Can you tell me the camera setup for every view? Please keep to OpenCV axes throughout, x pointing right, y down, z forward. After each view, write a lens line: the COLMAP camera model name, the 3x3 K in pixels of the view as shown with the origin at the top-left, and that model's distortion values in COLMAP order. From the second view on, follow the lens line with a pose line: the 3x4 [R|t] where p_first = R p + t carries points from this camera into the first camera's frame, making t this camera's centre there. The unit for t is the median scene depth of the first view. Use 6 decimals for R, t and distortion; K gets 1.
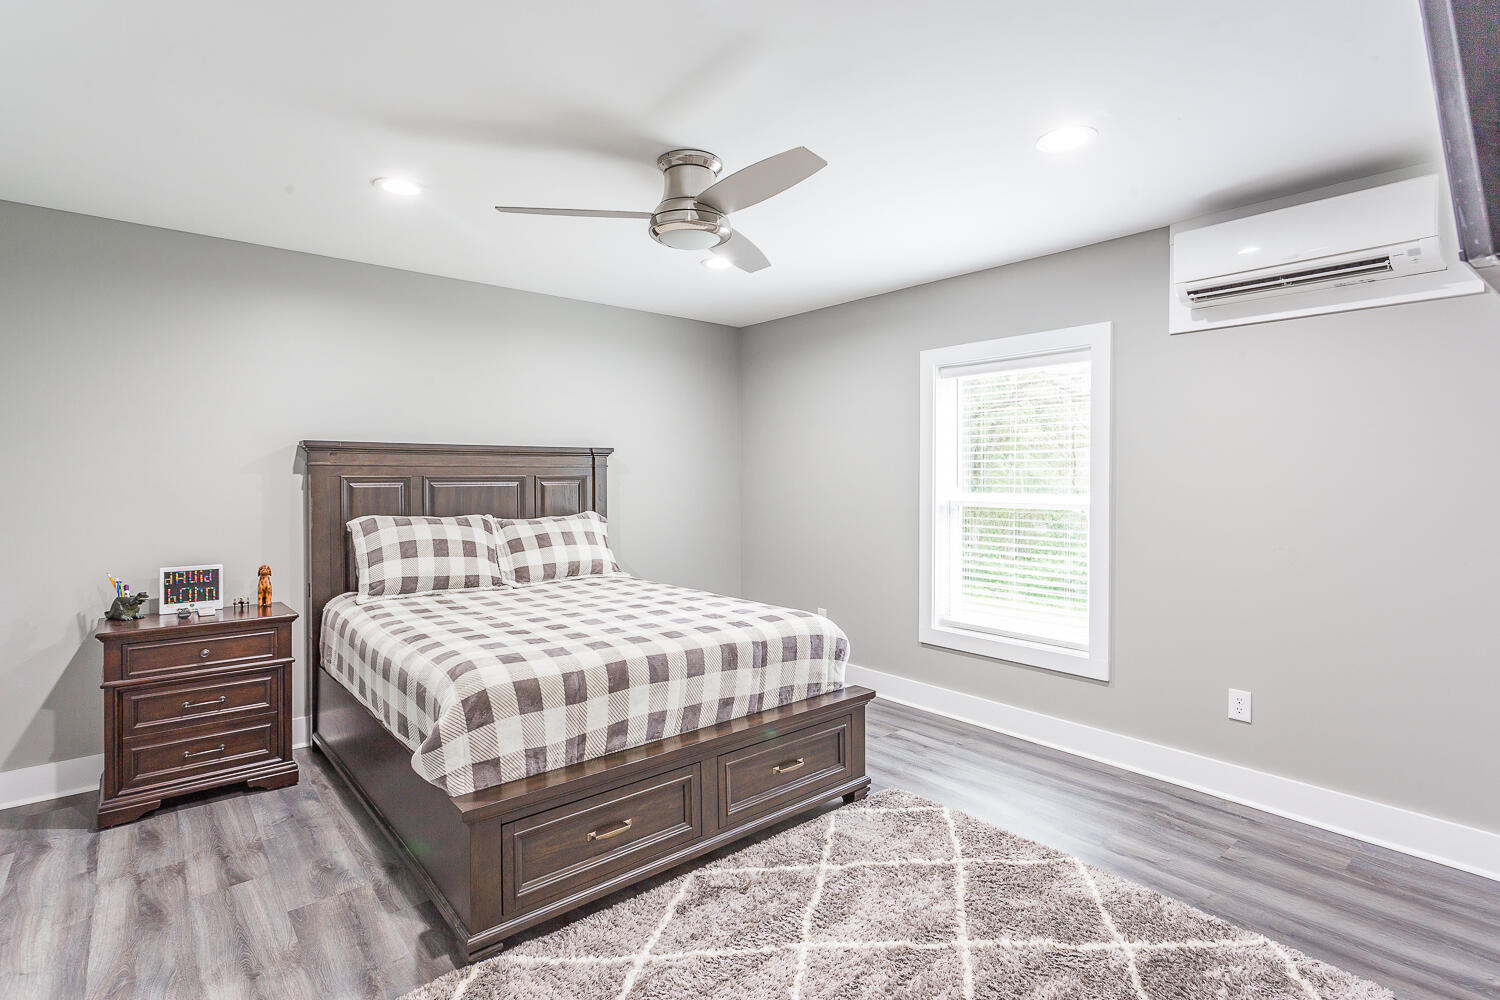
lens RADIAL K [[712.8, 0, 752.4], [0, 712.8, 500.6], [0, 0, 1]] dist [-0.001772, 0.003524]
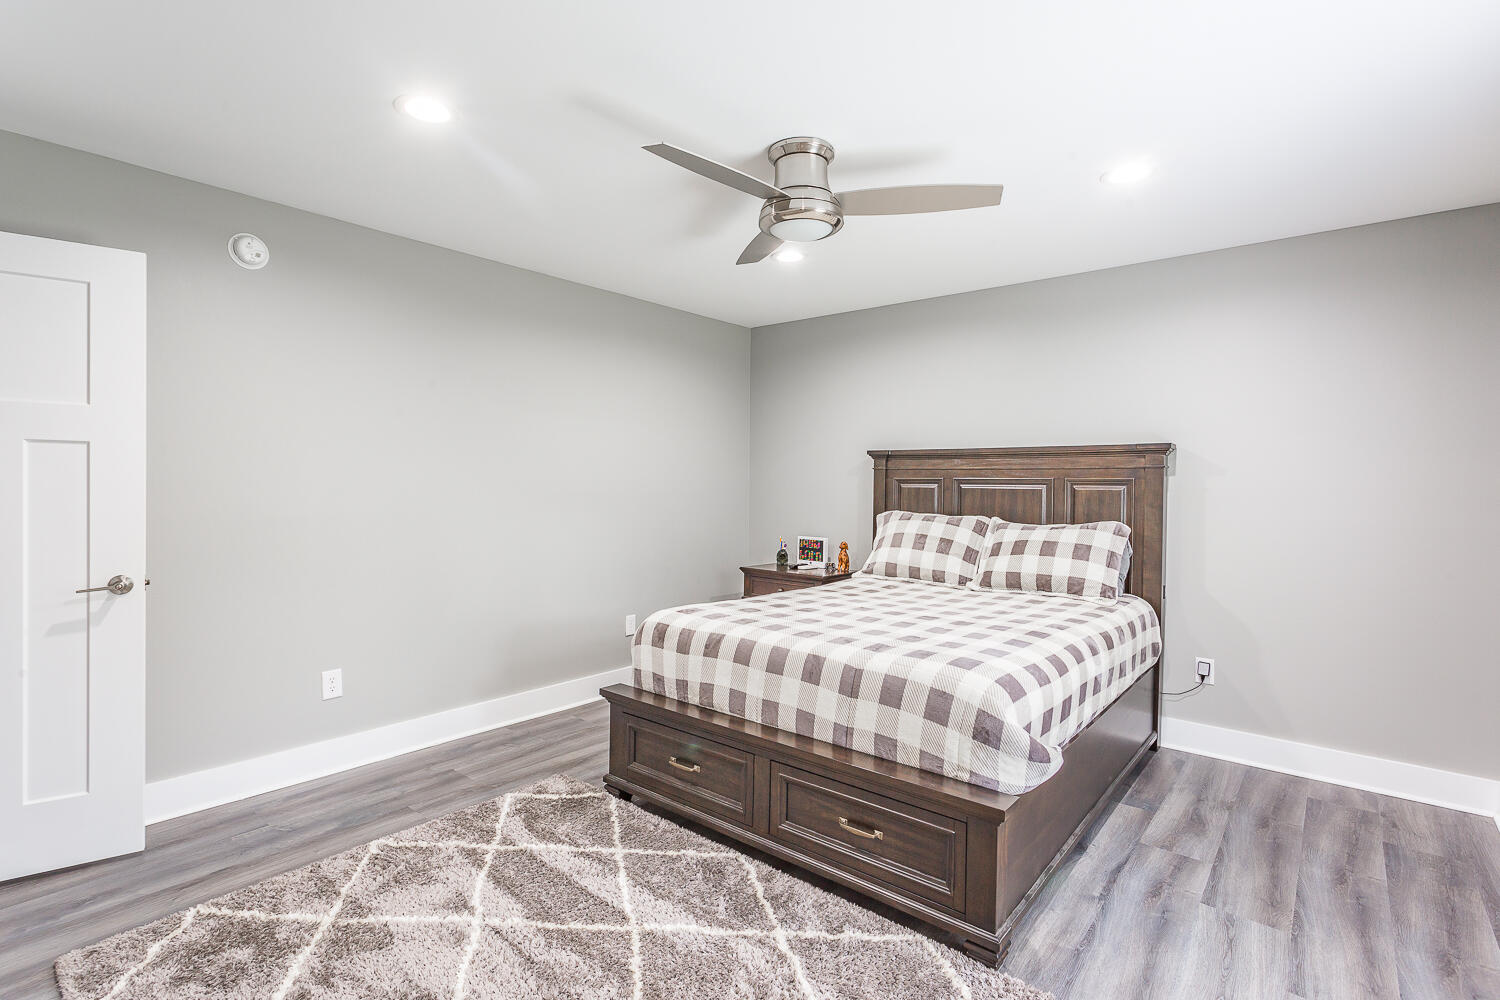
lens RADIAL K [[712.8, 0, 749.6], [0, 712.8, 490.8], [0, 0, 1]] dist [-0.001772, 0.003524]
pose [[0.175731, 0.015129, -0.984322, 0.707816], [-0.038455, 0.999224, 0.008493, -0.015311], [0.983687, 0.036360, 0.176176, 0.610037]]
